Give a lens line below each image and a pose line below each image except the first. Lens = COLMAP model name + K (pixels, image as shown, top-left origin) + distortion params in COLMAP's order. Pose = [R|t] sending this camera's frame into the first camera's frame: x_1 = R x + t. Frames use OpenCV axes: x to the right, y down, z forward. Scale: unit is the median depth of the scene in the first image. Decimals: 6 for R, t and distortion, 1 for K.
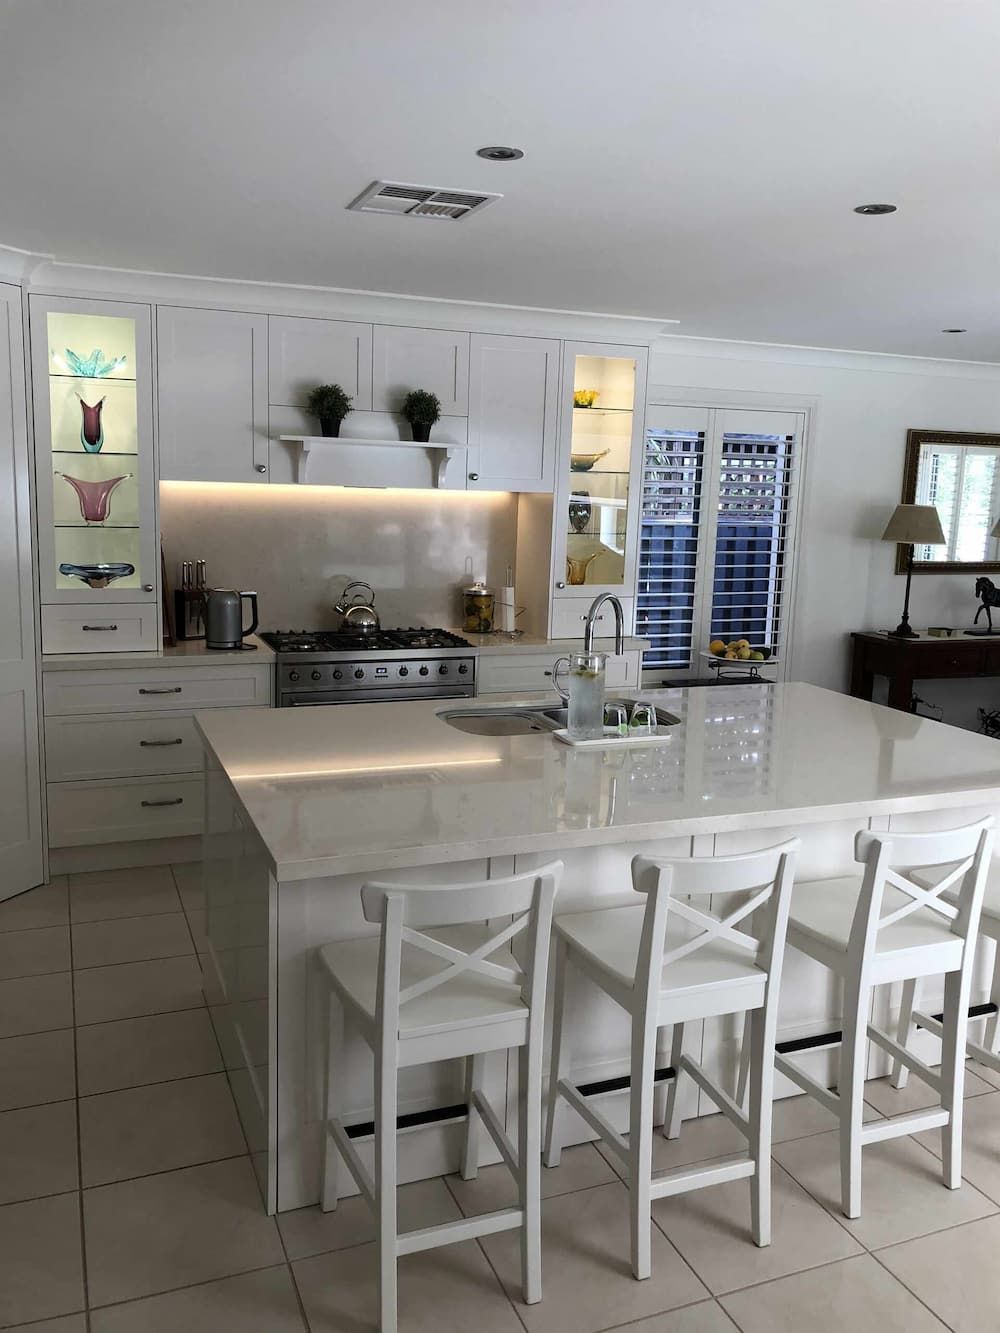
lens RADIAL K [[1078.6, 0, 500.0], [0, 1078.6, 666.5], [0, 0, 1]] dist [0.007498, 0.002287]
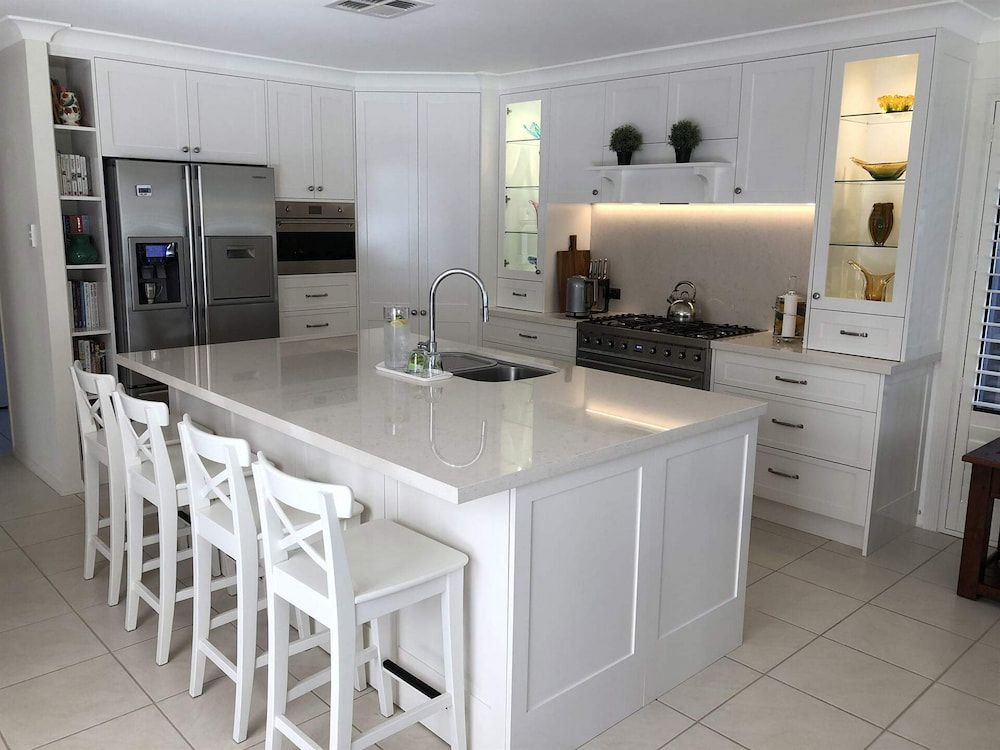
lens RADIAL K [[809.1, 0, 500.0], [0, 809.1, 375.0], [0, 0, 1]] dist [0.007498, 0.002287]
pose [[0.343766, 0.155692, -0.926059, 0.698625], [-0.163081, 0.981073, 0.104404, -0.035629], [0.924786, 0.115132, 0.362650, 0.489241]]
